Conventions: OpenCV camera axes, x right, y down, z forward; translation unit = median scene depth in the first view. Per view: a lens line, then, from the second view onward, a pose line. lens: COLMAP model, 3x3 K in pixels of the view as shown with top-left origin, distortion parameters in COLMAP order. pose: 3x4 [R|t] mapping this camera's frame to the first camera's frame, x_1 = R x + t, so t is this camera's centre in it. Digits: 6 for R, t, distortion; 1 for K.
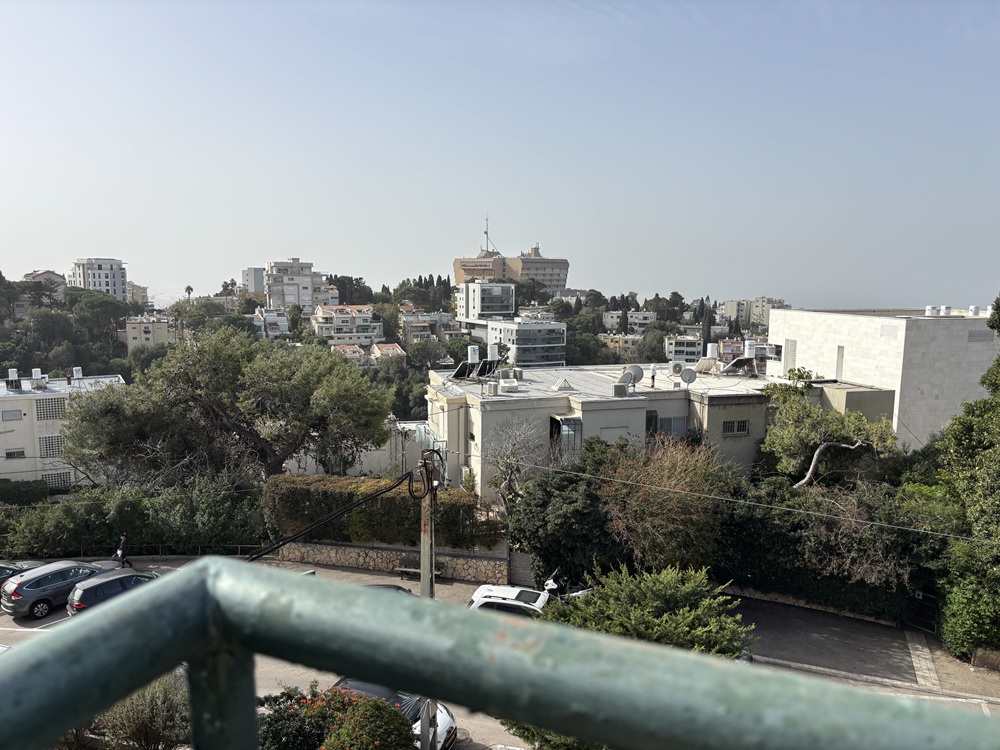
lens RADIAL K [[754.6, 0, 500.6], [0, 754.6, 377.8], [0, 0, 1]] dist [0.032307, -0.029474]
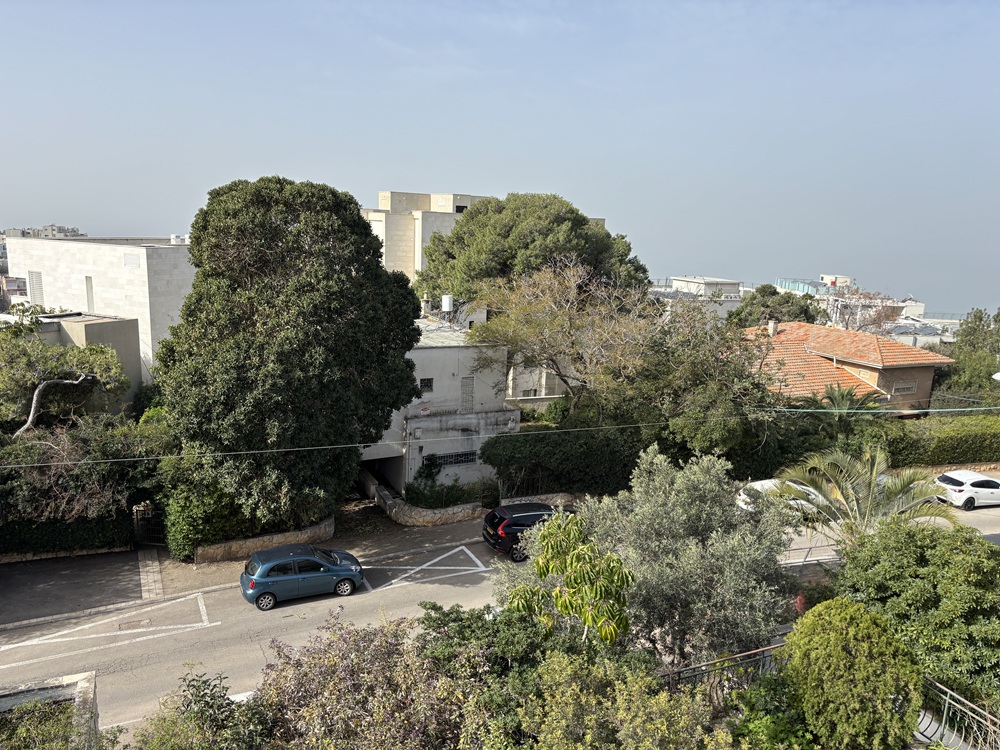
lens RADIAL K [[754.6, 0, 502.8], [0, 754.6, 372.9], [0, 0, 1]] dist [0.032307, -0.029474]
pose [[0.653276, -0.132731, 0.745395, 0.101899], [0.069260, 0.990862, 0.115741, 0.006034], [-0.753946, -0.023985, 0.656499, -0.039049]]
